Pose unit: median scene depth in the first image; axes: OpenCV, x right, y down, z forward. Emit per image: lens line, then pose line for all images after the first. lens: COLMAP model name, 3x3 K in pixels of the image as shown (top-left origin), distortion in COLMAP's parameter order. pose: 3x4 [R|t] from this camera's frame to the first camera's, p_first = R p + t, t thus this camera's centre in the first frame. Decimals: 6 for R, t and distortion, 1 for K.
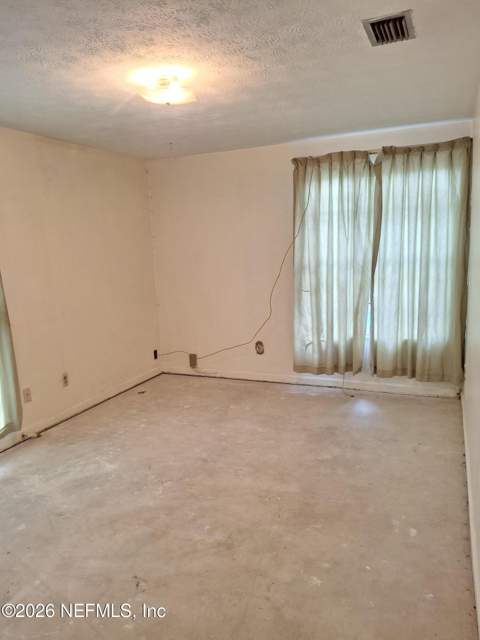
lens RADIAL K [[464.6, 0, 240.0], [0, 464.6, 320.0], [0, 0, 1]] dist [0.088280, -0.184096]
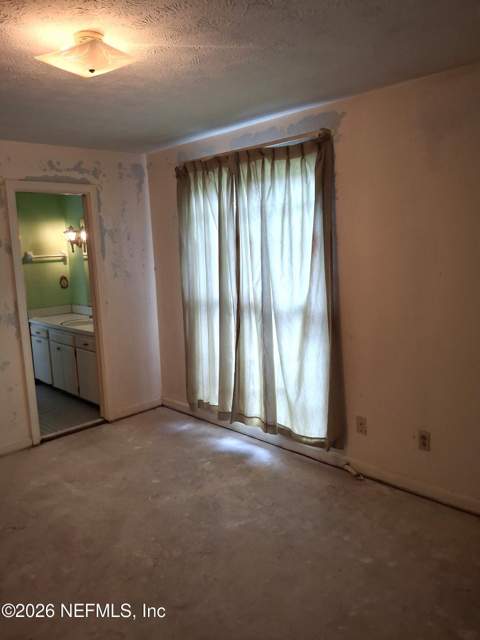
lens RADIAL K [[464.6, 0, 240.0], [0, 464.6, 320.0], [0, 0, 1]] dist [0.088280, -0.184096]
pose [[-0.366372, 0.194086, -0.910001, 0.319886], [-0.094550, 0.965175, 0.243920, -0.188419], [0.925652, 0.175406, -0.335262, 1.002425]]
